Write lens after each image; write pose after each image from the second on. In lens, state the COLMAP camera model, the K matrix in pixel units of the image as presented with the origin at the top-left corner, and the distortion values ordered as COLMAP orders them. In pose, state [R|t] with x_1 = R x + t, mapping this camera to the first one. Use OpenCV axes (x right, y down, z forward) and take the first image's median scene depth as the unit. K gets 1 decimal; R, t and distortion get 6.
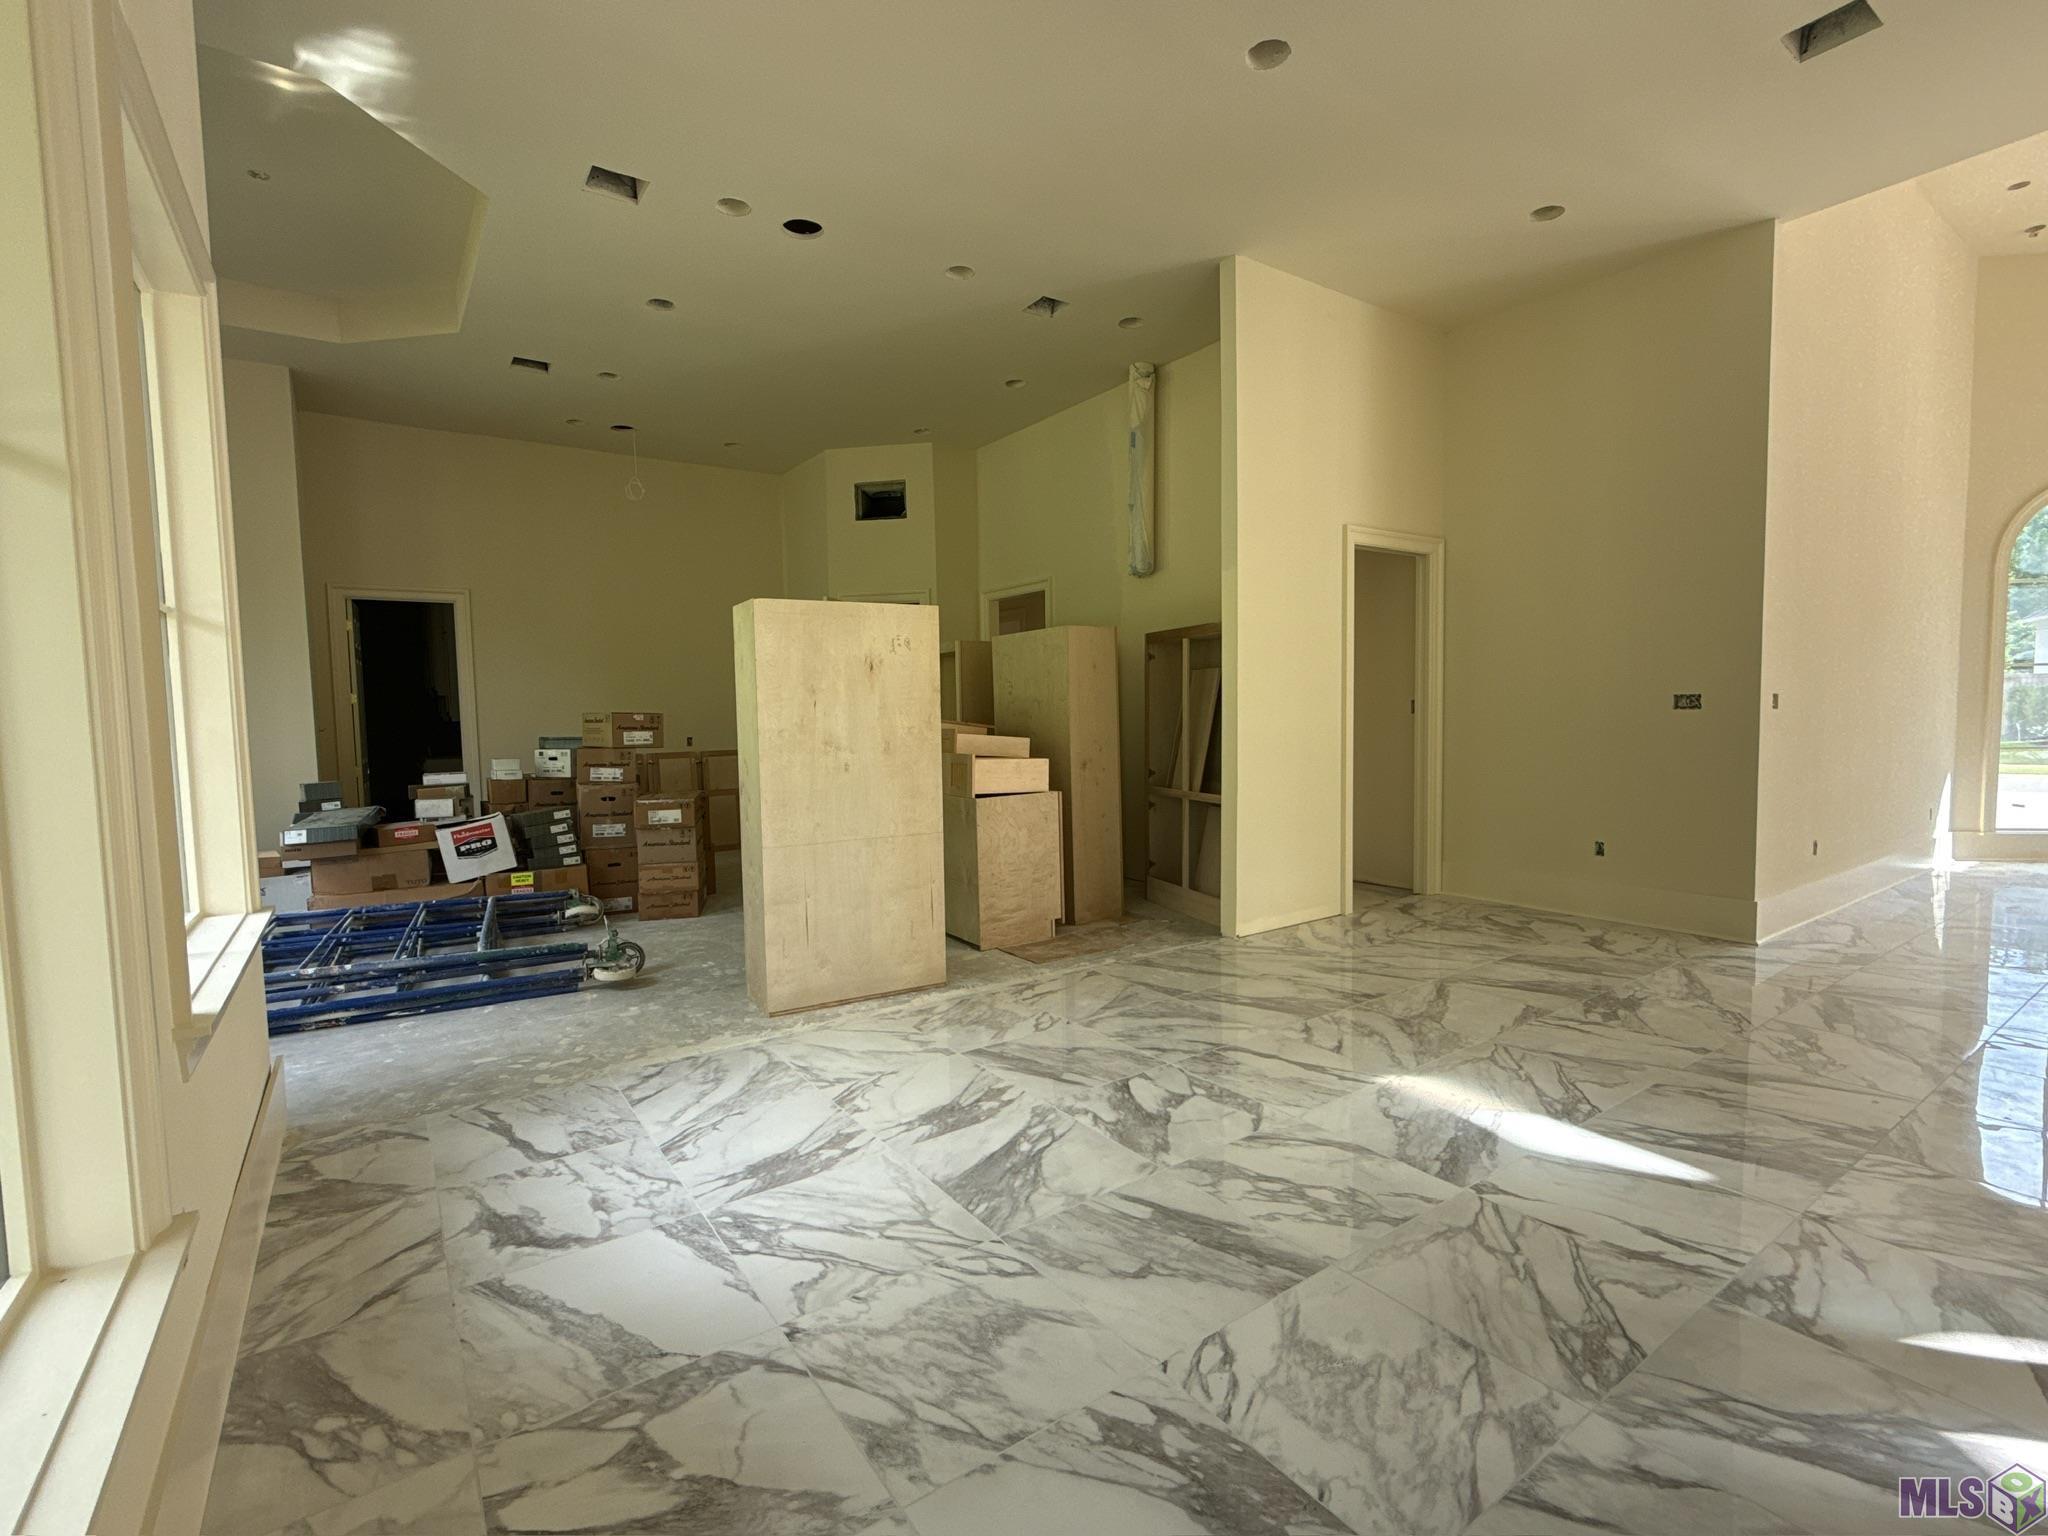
lens RADIAL K [[935.2, 0, 1020.7], [0, 935.2, 774.9], [0, 0, 1]] dist [0.000326, -0.000215]
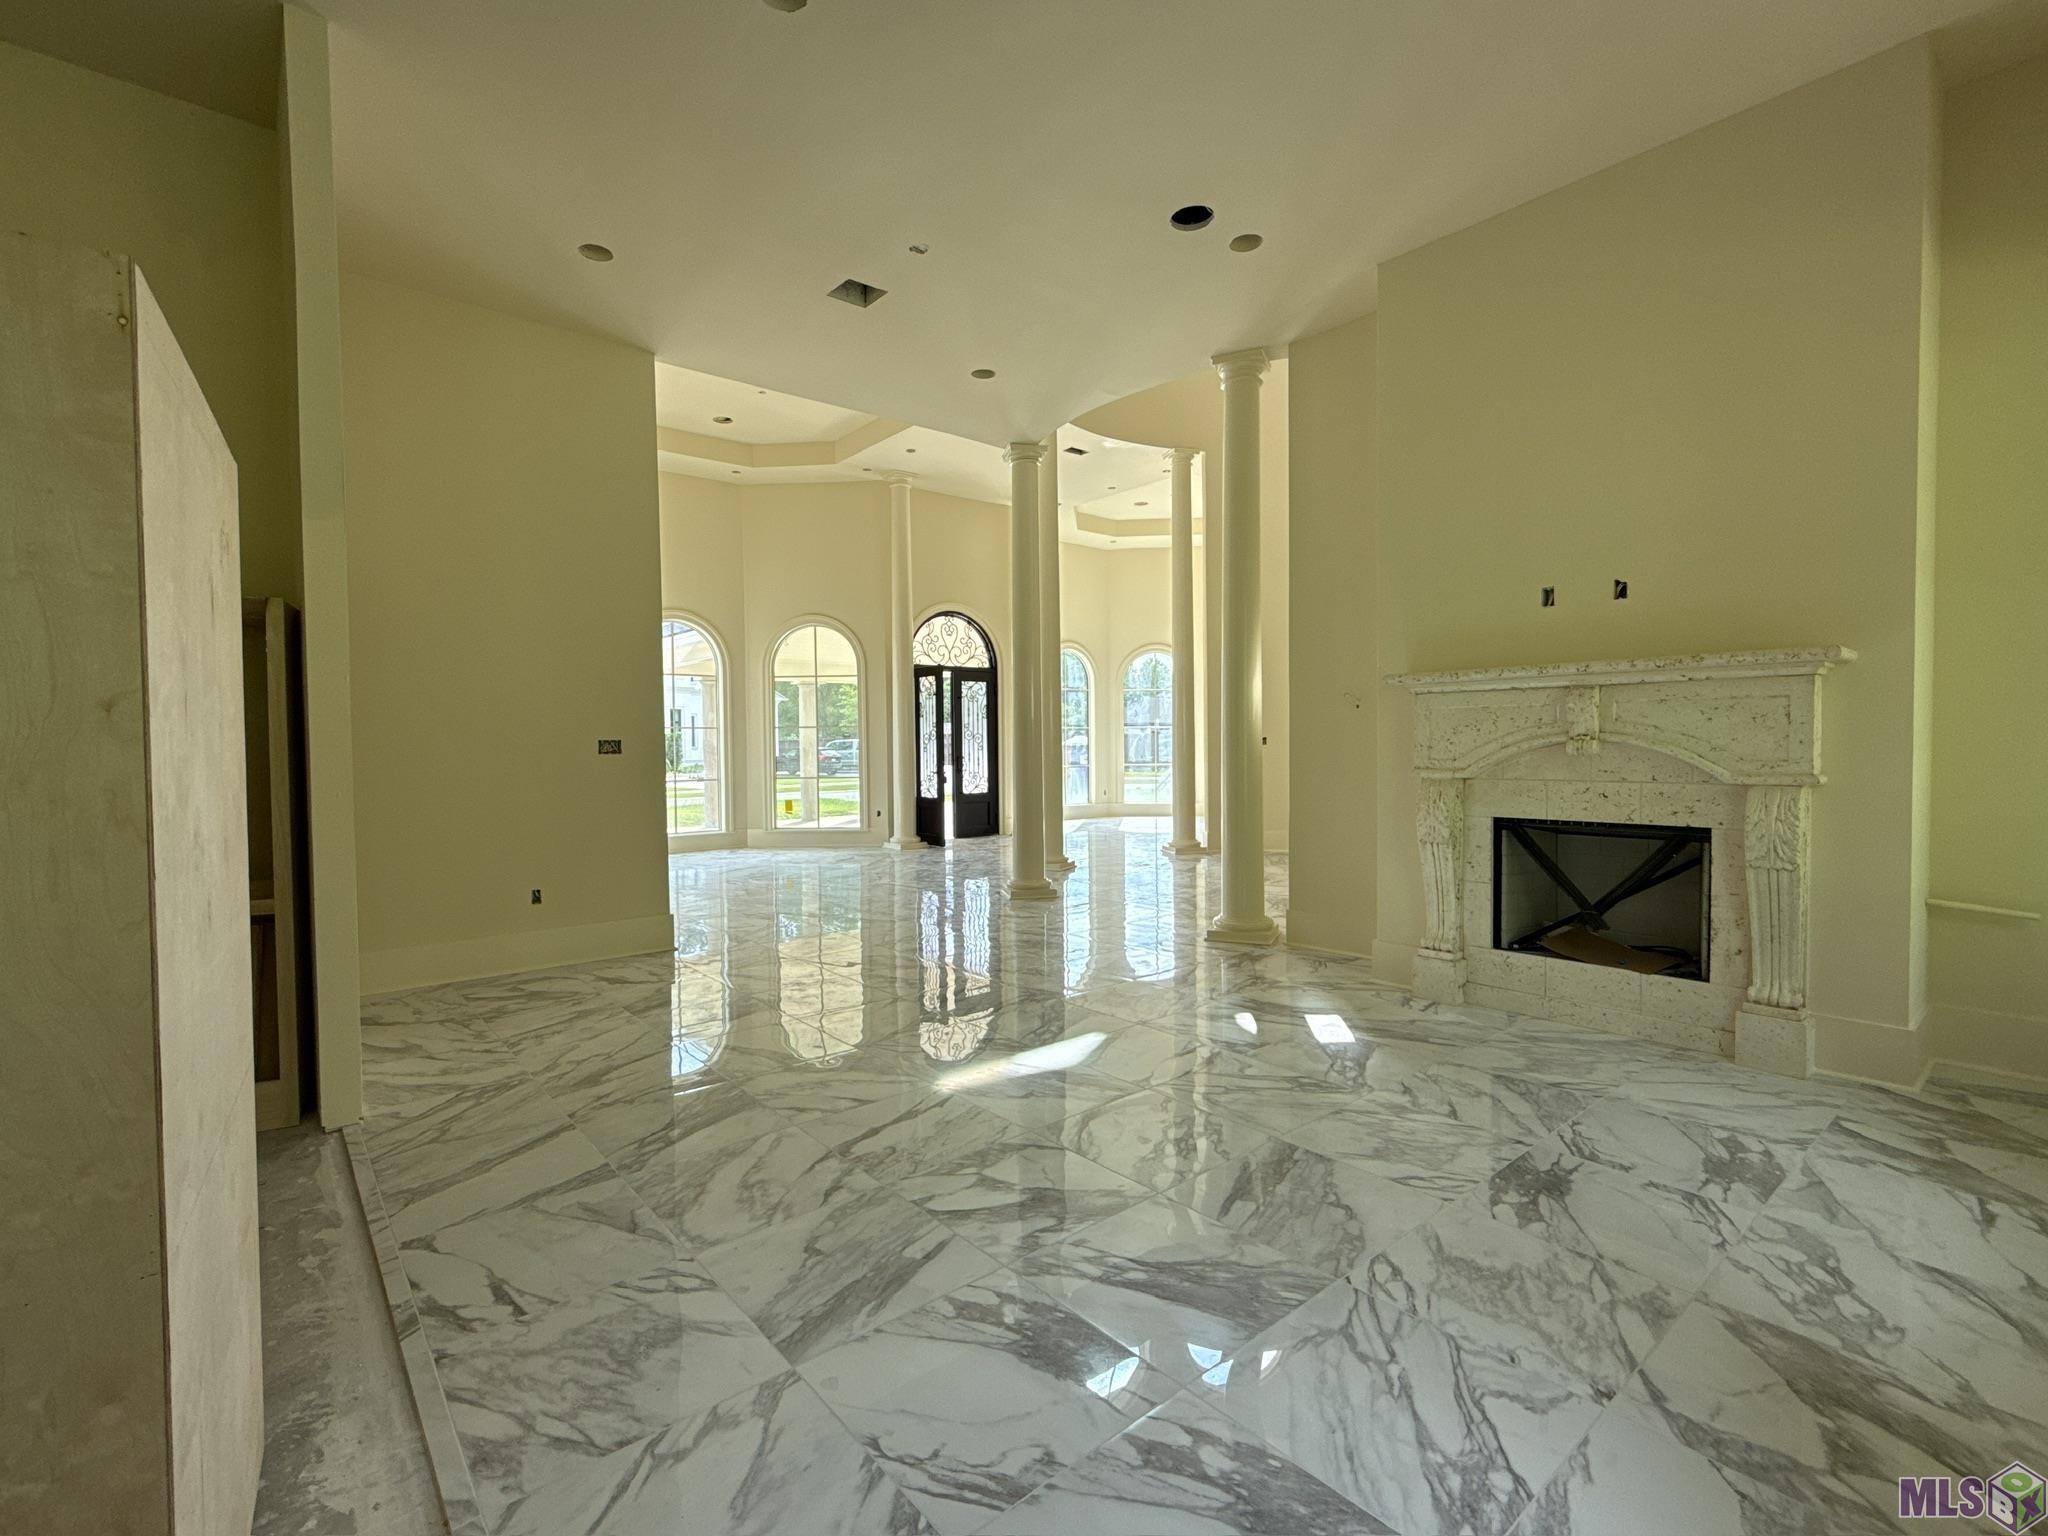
lens RADIAL K [[935.2, 0, 1020.7], [0, 935.2, 774.9], [0, 0, 1]] dist [0.000326, -0.000215]
pose [[-0.092960, -0.014403, 0.995566, -0.933414], [0.080687, 0.996498, 0.021951, -0.067098], [-0.992395, 0.082369, -0.091472, 1.361561]]
